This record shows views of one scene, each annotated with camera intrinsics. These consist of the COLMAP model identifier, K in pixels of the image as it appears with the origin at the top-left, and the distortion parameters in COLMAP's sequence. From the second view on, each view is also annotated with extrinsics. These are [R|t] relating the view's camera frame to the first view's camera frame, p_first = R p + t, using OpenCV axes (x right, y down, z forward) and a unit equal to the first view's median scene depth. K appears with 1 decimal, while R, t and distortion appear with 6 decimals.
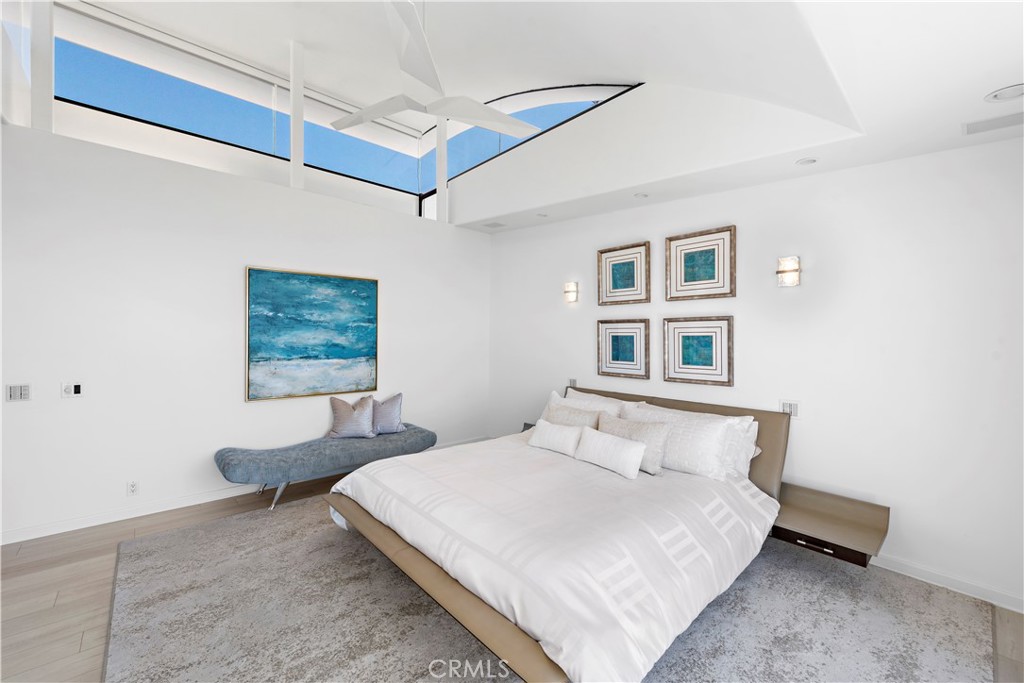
lens RADIAL K [[413.9, 0, 502.6], [0, 413.9, 336.4], [0, 0, 1]] dist [0.020765, -0.005244]
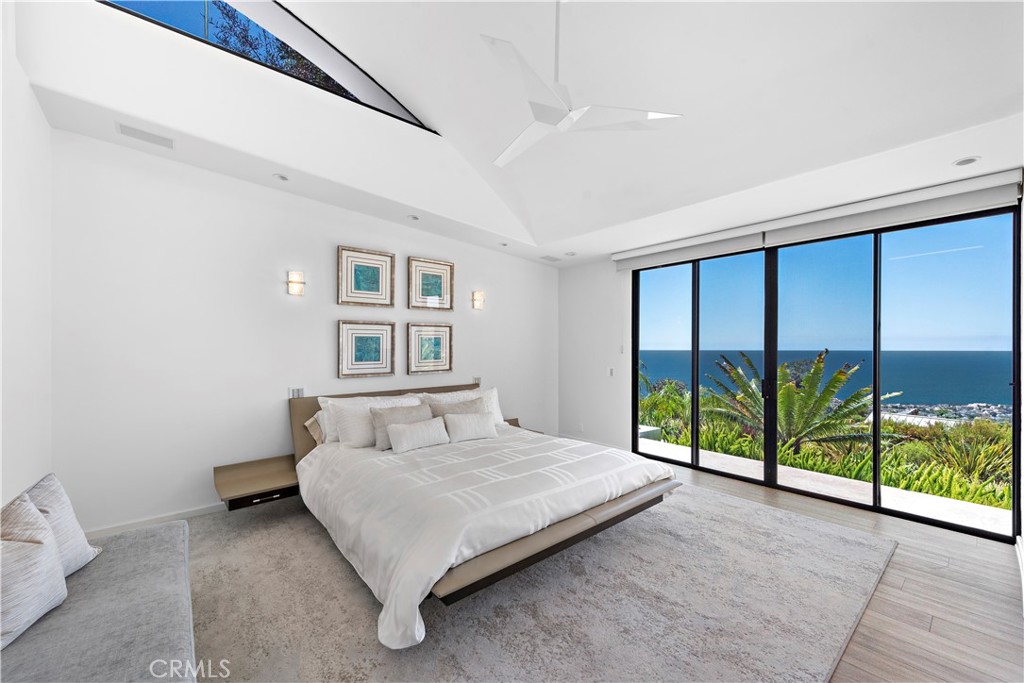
lens RADIAL K [[413.9, 0, 505.0], [0, 413.9, 345.3], [0, 0, 1]] dist [0.020765, -0.005244]
pose [[0.009283, -0.006805, 0.999934, -0.781934], [0.000431, 0.999977, 0.006801, 0.013269], [-0.999957, 0.000368, 0.009286, 0.680117]]
